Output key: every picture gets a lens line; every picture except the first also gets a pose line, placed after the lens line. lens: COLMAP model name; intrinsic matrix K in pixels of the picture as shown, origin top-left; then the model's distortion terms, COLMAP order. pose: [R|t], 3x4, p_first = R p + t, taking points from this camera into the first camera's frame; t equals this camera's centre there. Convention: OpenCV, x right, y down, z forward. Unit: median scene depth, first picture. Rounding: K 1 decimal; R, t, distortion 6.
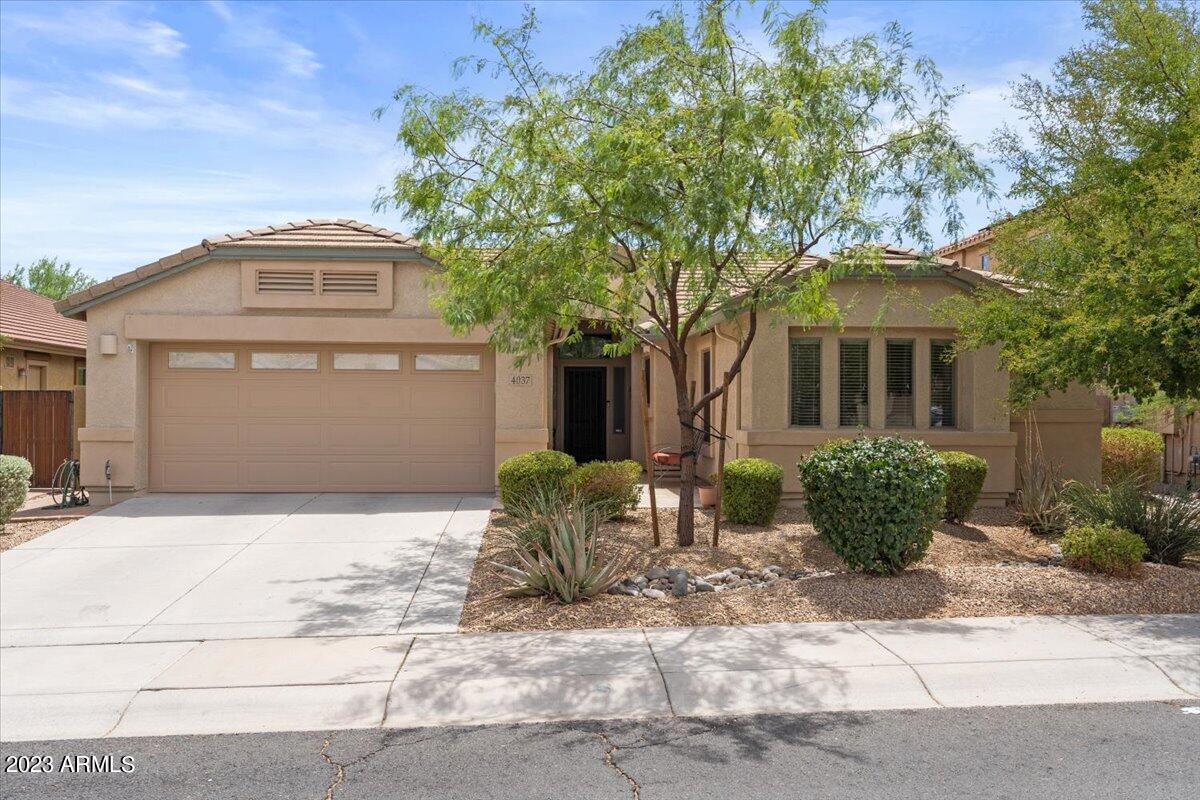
lens RADIAL K [[580.6, 0, 595.6], [0, 580.6, 392.7], [0, 0, 1]] dist [-0.003190, -0.000321]
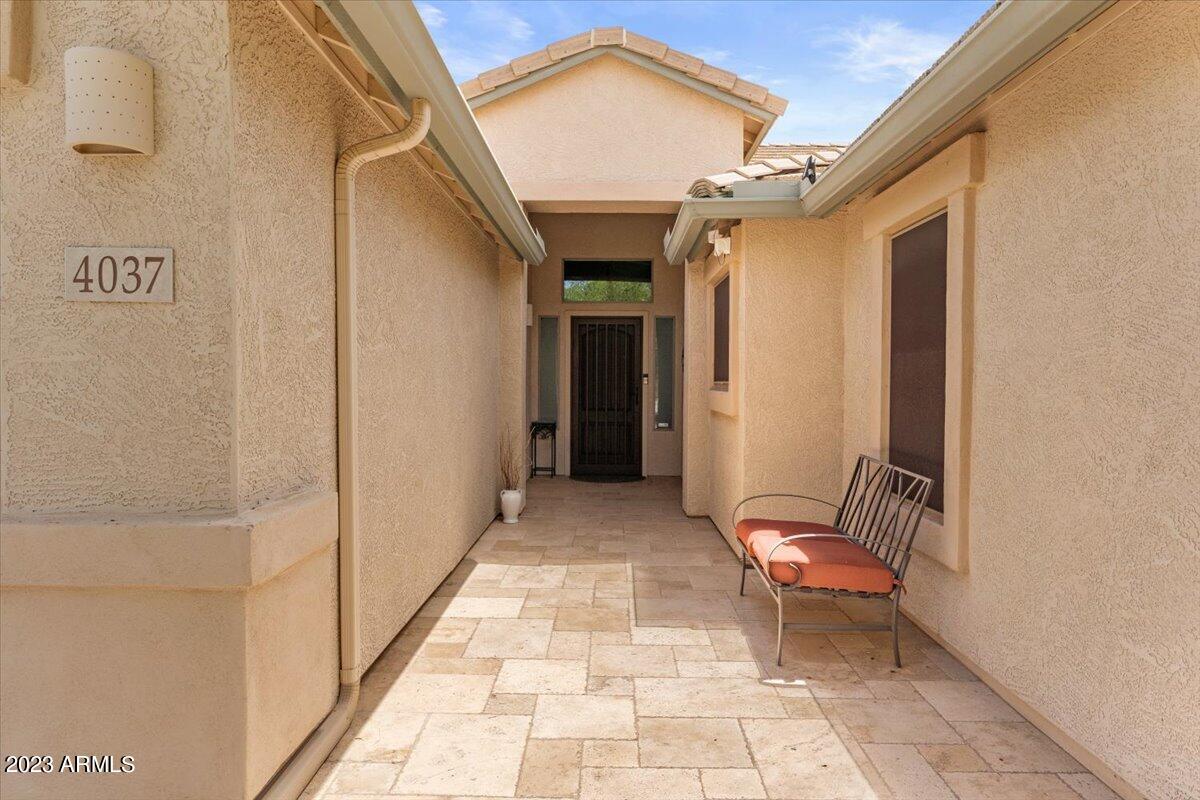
lens RADIAL K [[580.6, 0, 595.6], [0, 580.6, 392.7], [0, 0, 1]] dist [-0.003190, -0.000321]
pose [[0.995235, 0.004909, -0.097385, 0.037104], [-0.000395, 0.998927, 0.046315, 0.006822], [0.097508, -0.046056, 0.994169, 0.546513]]
